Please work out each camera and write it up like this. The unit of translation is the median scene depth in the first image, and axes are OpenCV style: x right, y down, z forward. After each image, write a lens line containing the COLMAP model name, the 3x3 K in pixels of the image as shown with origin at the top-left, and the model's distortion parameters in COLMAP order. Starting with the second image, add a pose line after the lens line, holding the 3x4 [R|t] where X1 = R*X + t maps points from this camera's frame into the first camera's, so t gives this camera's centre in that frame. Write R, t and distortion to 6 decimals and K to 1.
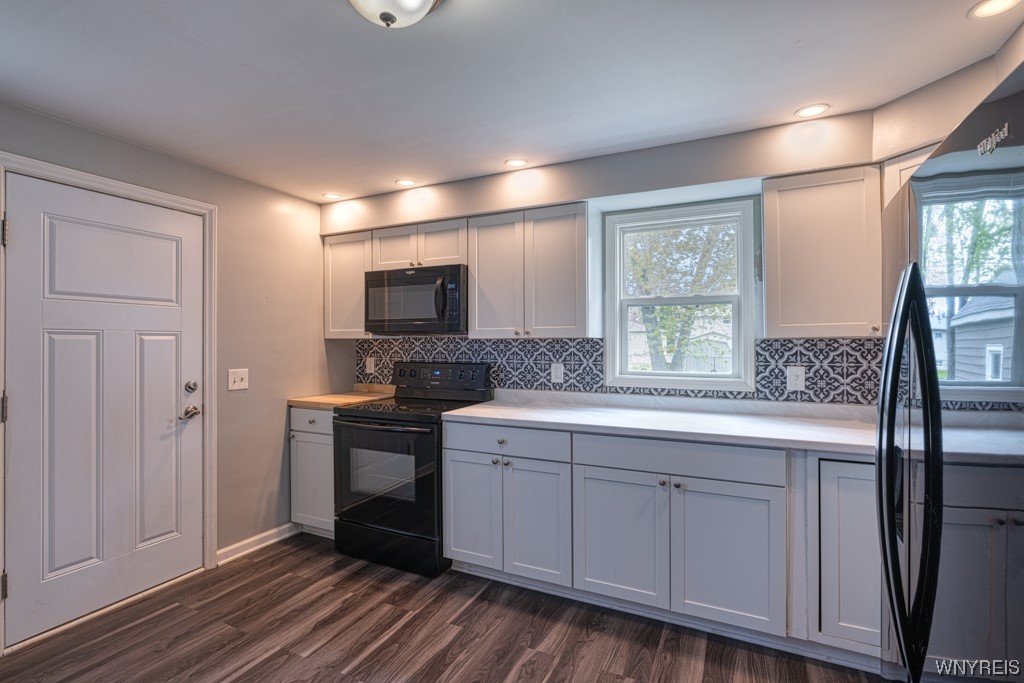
lens RADIAL K [[483.4, 0, 534.2], [0, 483.4, 341.3], [0, 0, 1]] dist [-0.012174, 0.002105]
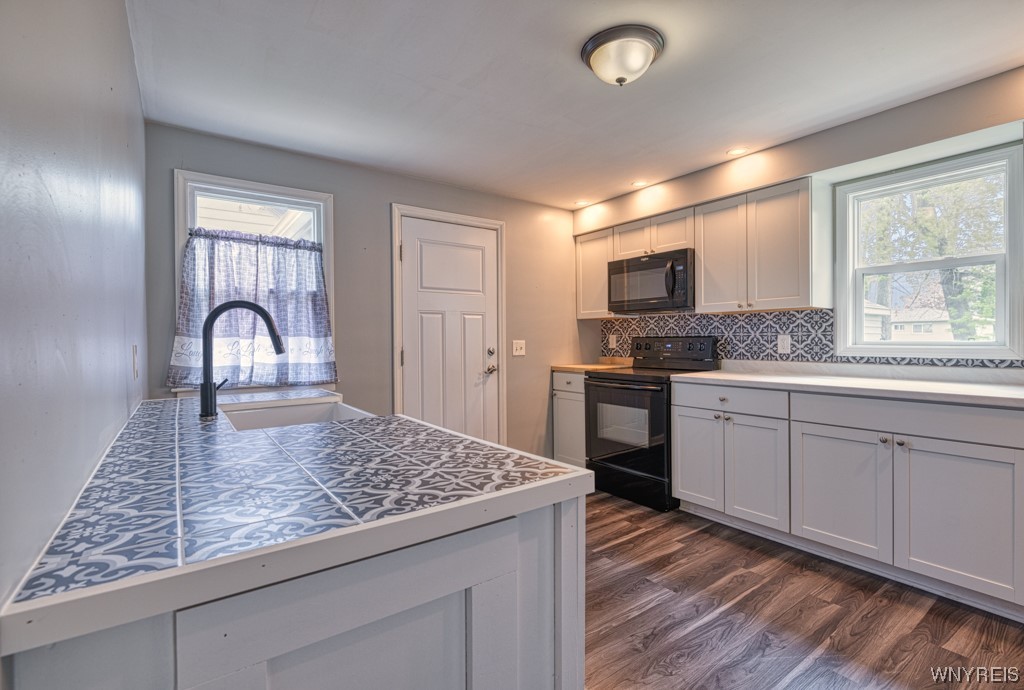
lens RADIAL K [[499.7, 0, 529.0], [0, 499.7, 346.2], [0, 0, 1]] dist [-0.007103, 0.001799]
pose [[0.880248, -0.000437, -0.474513, 0.080656], [0.007734, 0.999880, 0.013427, 0.056020], [0.474450, -0.015489, 0.880146, -0.231271]]
